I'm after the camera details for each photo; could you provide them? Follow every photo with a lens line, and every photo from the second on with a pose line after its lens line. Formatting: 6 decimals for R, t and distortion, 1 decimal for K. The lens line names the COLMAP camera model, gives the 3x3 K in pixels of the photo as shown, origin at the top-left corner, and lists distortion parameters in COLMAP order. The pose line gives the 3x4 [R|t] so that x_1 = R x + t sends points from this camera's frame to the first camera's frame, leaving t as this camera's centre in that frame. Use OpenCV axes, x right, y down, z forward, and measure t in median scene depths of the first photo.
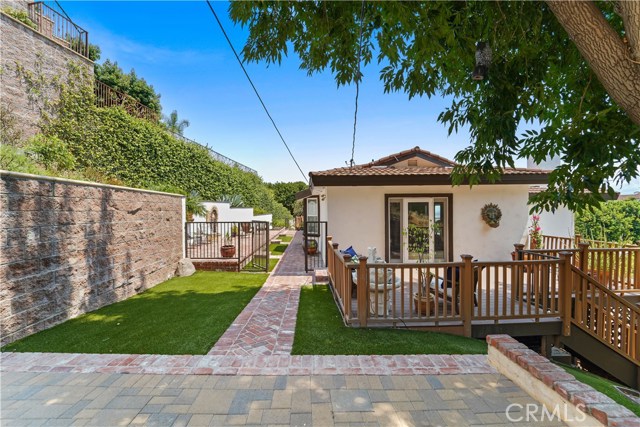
lens RADIAL K [[265.4, 0, 320.0], [0, 265.4, 213.5], [0, 0, 1]] dist [-0.013334, -0.000163]
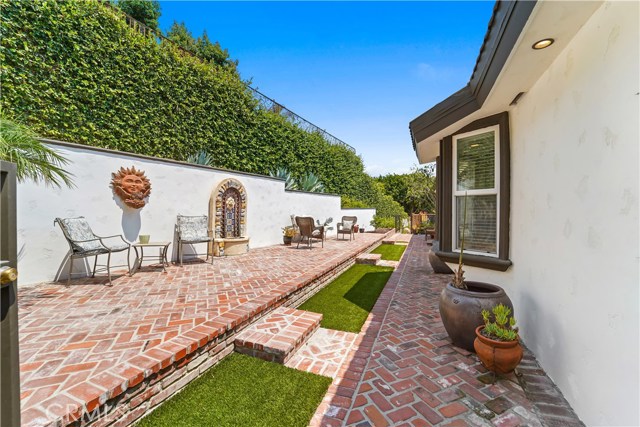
lens RADIAL K [[265.4, 0, 320.0], [0, 265.4, 213.5], [0, 0, 1]] dist [-0.013334, -0.000163]
pose [[0.911732, 0.010262, -0.410657, -0.035057], [-0.010950, 0.999940, 0.000677, 0.017354], [0.410639, 0.003879, 0.911790, 0.369542]]
